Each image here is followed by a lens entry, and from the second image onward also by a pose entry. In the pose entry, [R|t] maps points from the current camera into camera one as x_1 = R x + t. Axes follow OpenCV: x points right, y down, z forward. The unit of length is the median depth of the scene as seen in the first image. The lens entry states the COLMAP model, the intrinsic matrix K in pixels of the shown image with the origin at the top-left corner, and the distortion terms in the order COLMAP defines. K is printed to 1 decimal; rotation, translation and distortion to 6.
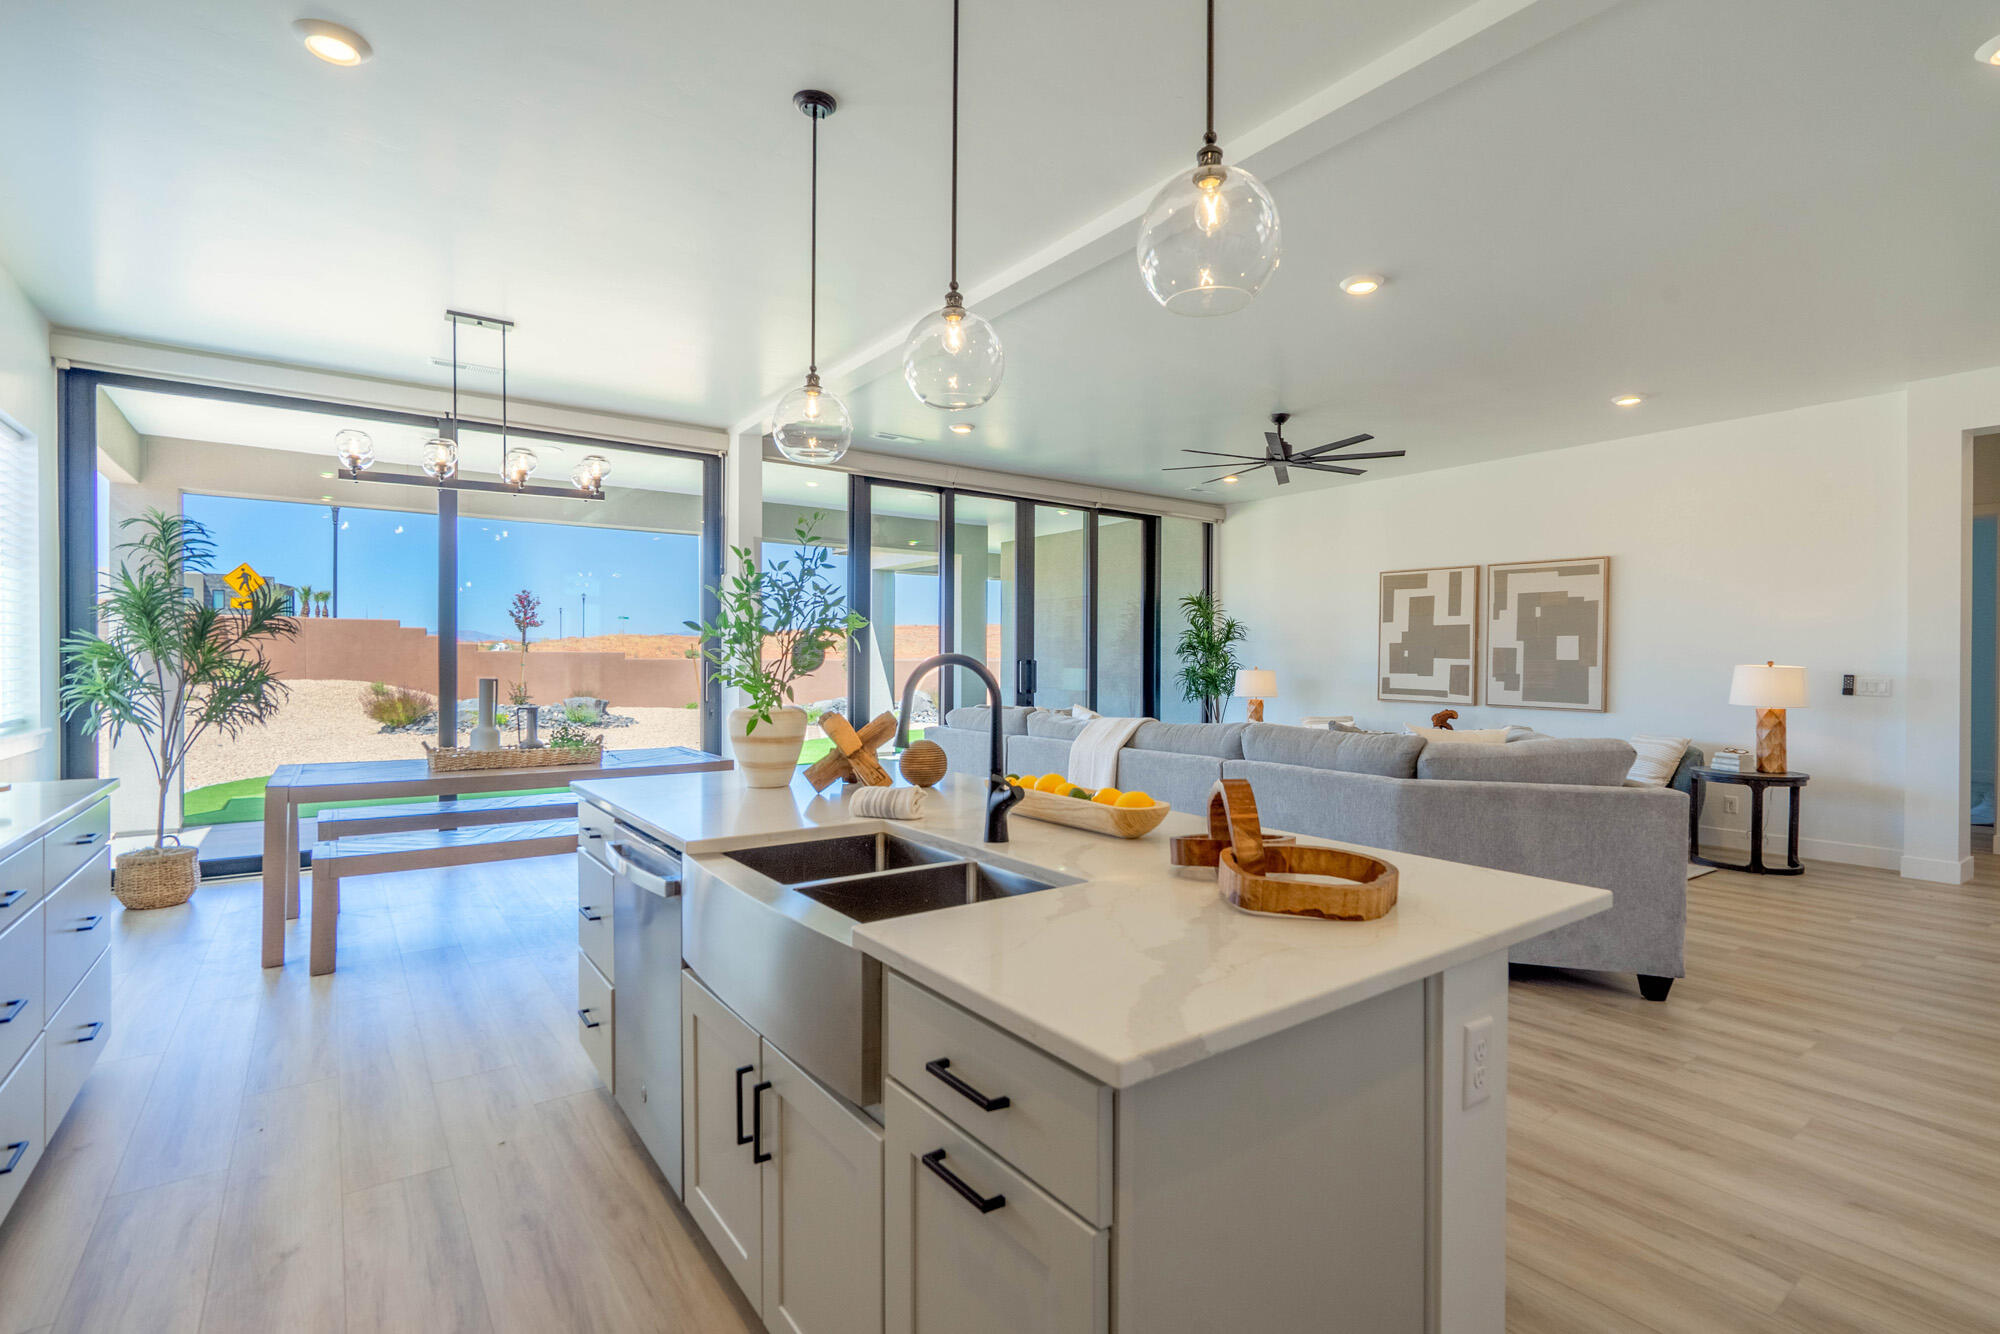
lens RADIAL K [[930.1, 0, 999.1], [0, 930.1, 668.5], [0, 0, 1]] dist [-0.005101, -0.000005]
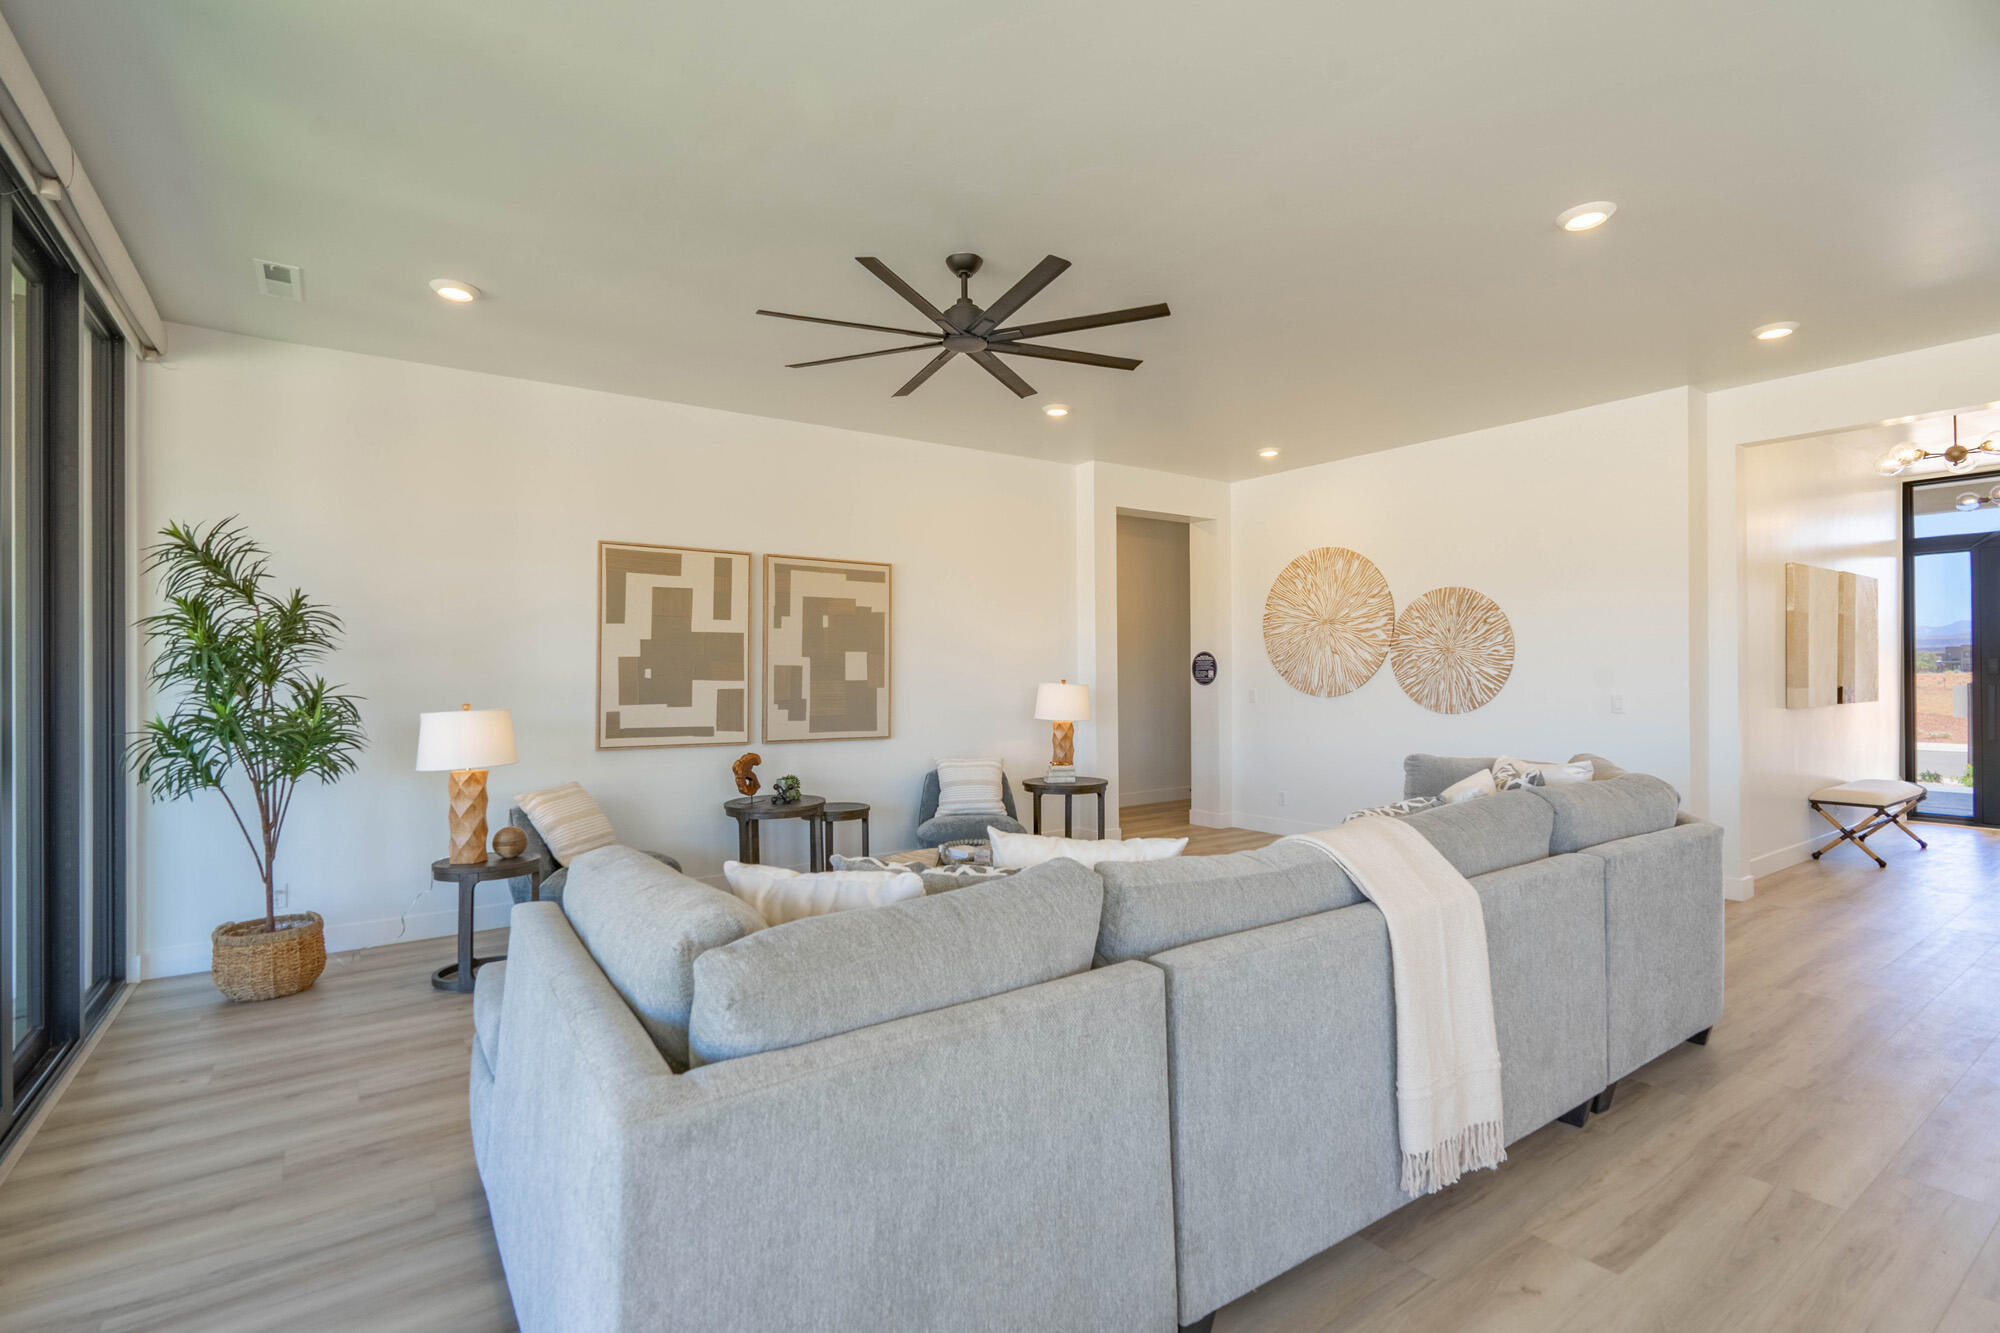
lens RADIAL K [[930.1, 0, 999.1], [0, 930.1, 668.0], [0, 0, 1]] dist [-0.005101, -0.000005]
pose [[0.014929, -0.001993, 0.999887, -0.222526], [0.014872, 0.999888, 0.001771, -0.018925], [-0.999778, 0.014844, 0.014957, 0.809070]]
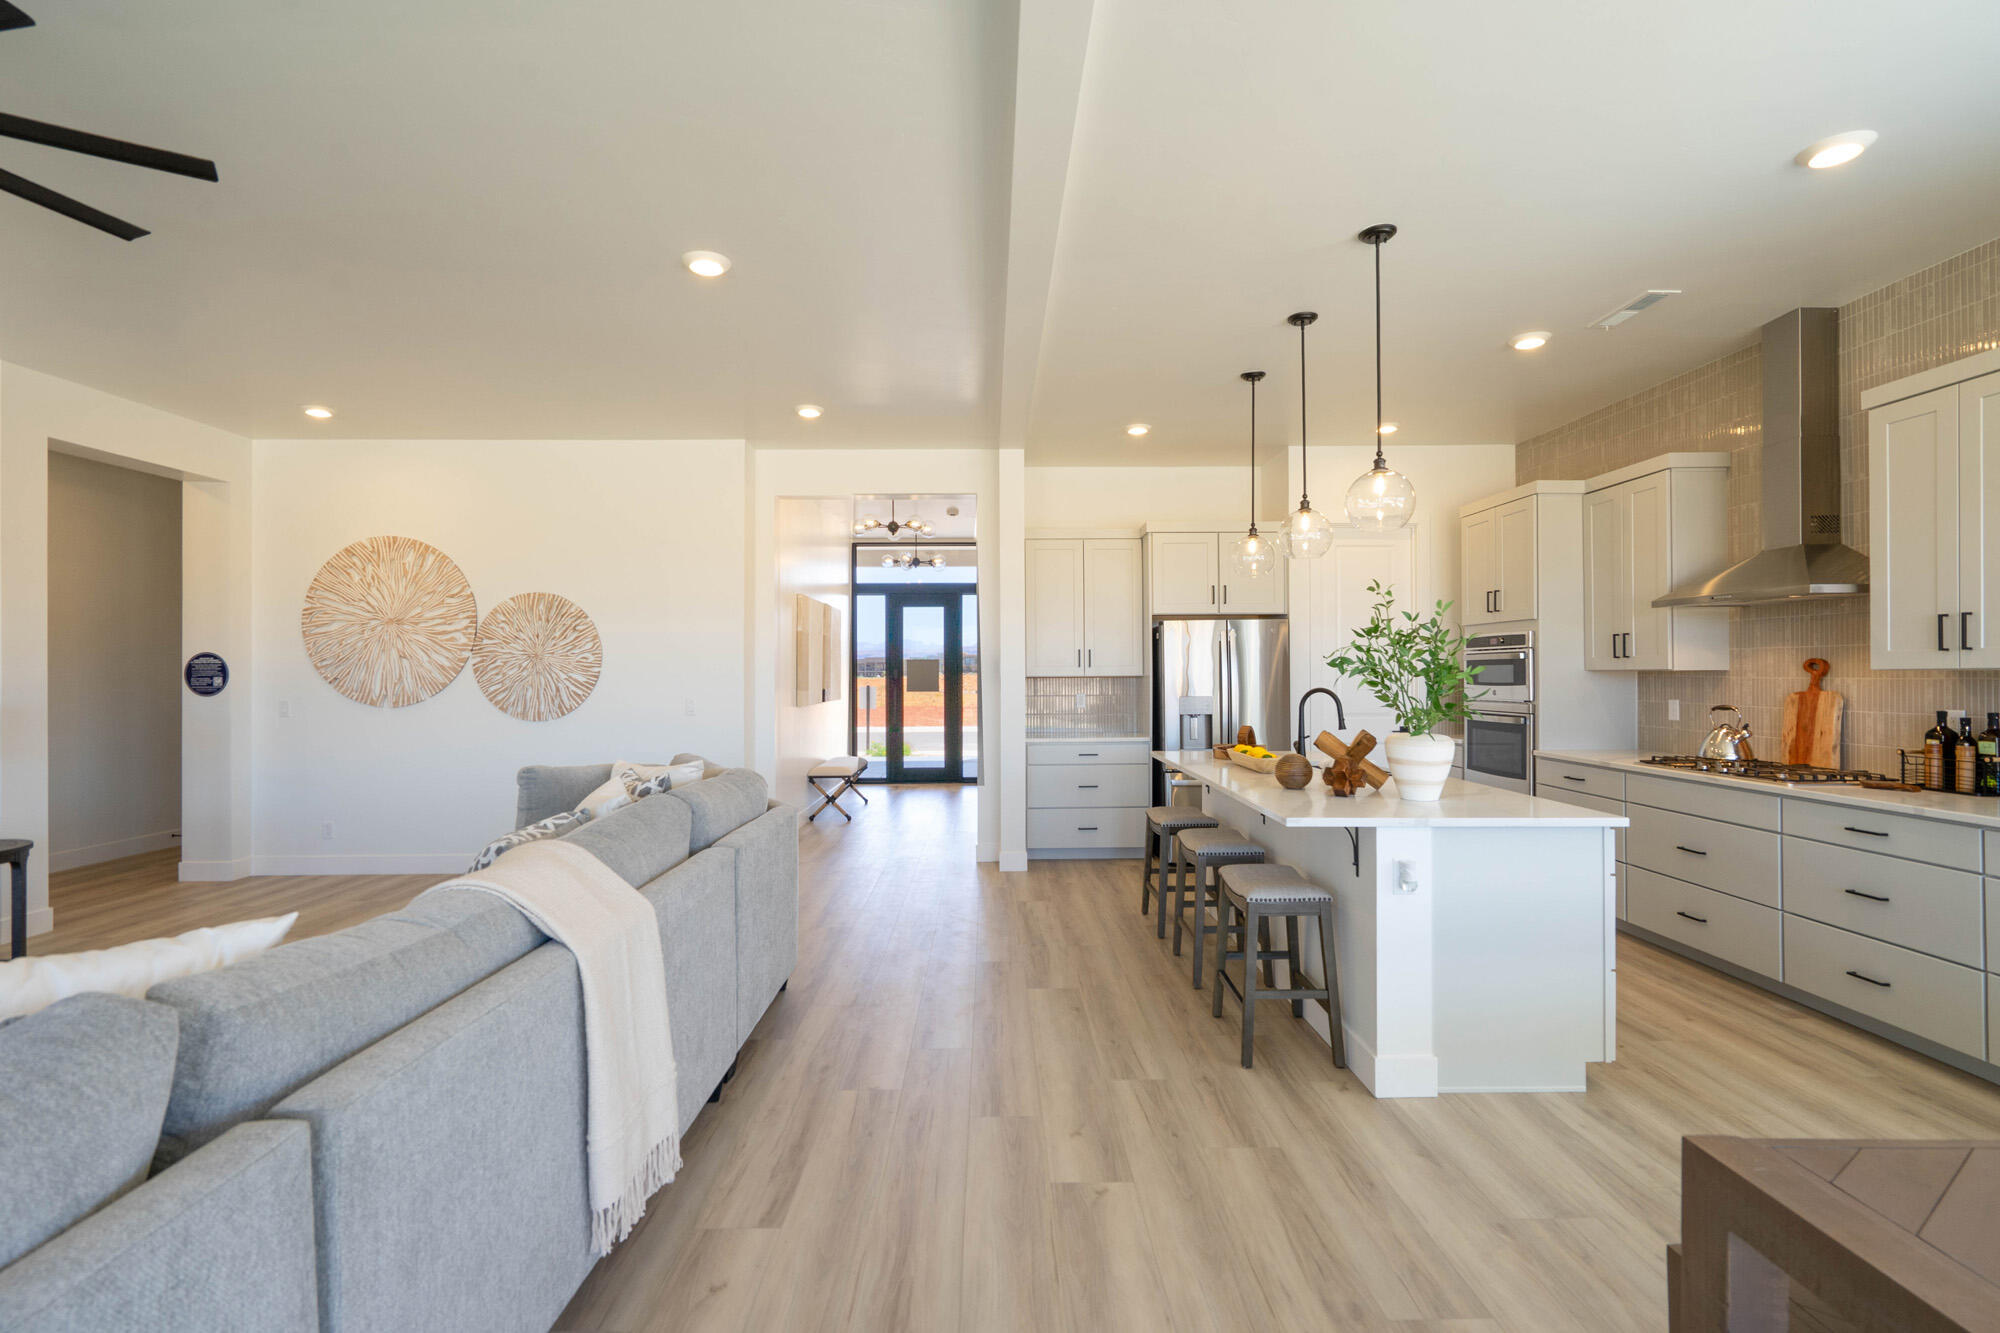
lens RADIAL K [[899.7, 0, 1001.8], [0, 899.7, 669.2], [0, 0, 1]] dist [-0.006026, 0.000949]
pose [[-0.815849, 0.000227, 0.578264, -0.174500], [0.004358, 0.999974, 0.005756, -0.019076], [-0.578248, 0.007216, -0.815829, 0.827029]]
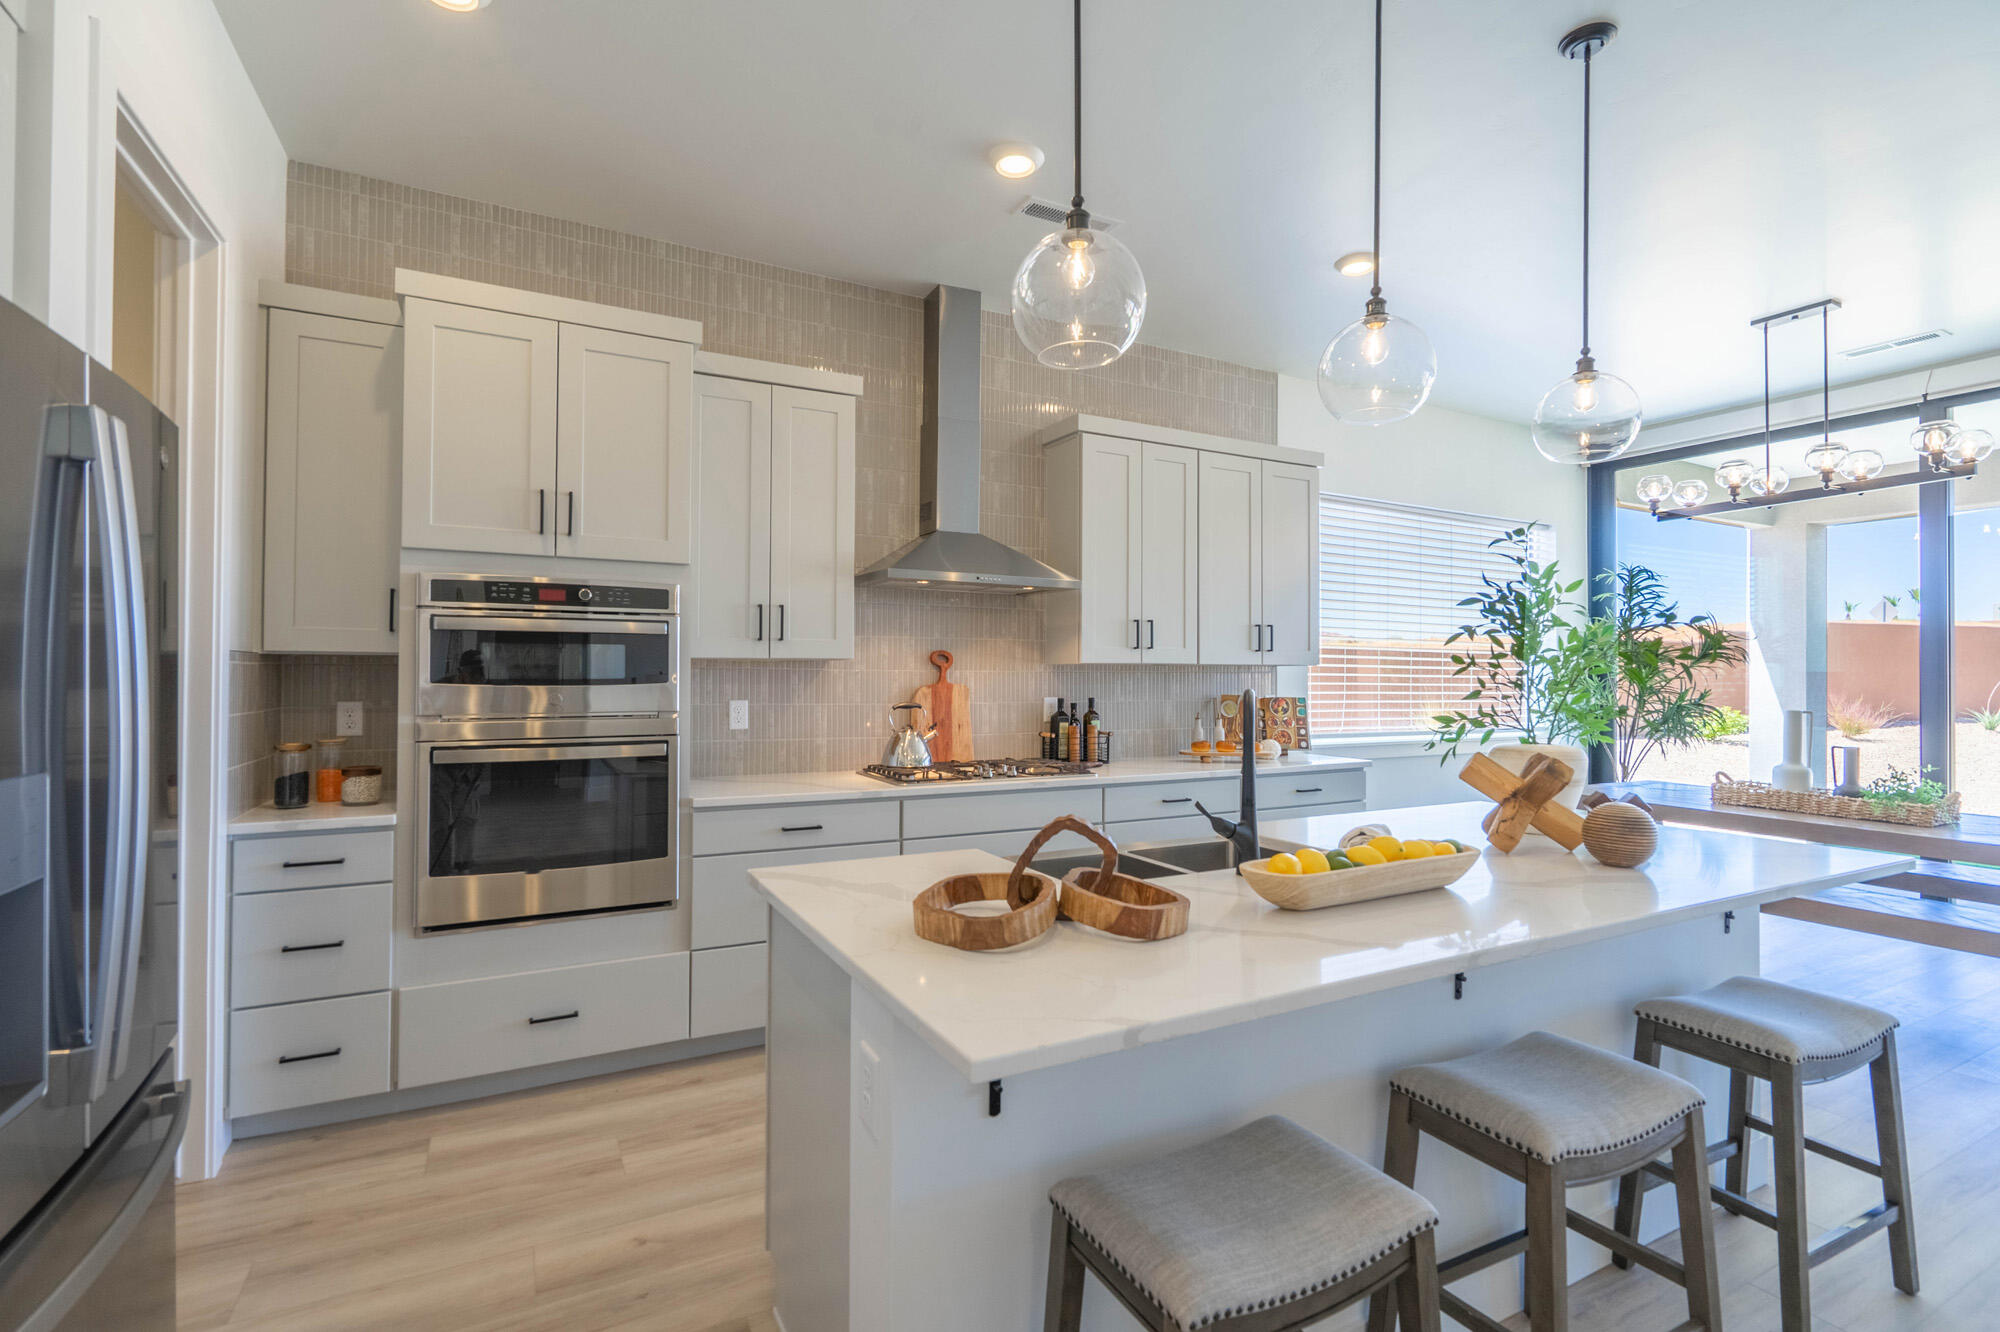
lens RADIAL K [[916.7, 0, 1002.5], [0, 916.7, 663.6], [0, 0, 1]] dist [-0.003884, 0.000303]
pose [[-0.140428, -0.015138, -0.989975, 0.259347], [-0.015338, 0.999796, -0.013113, -0.006352], [0.989972, 0.013343, -0.140632, 0.219681]]
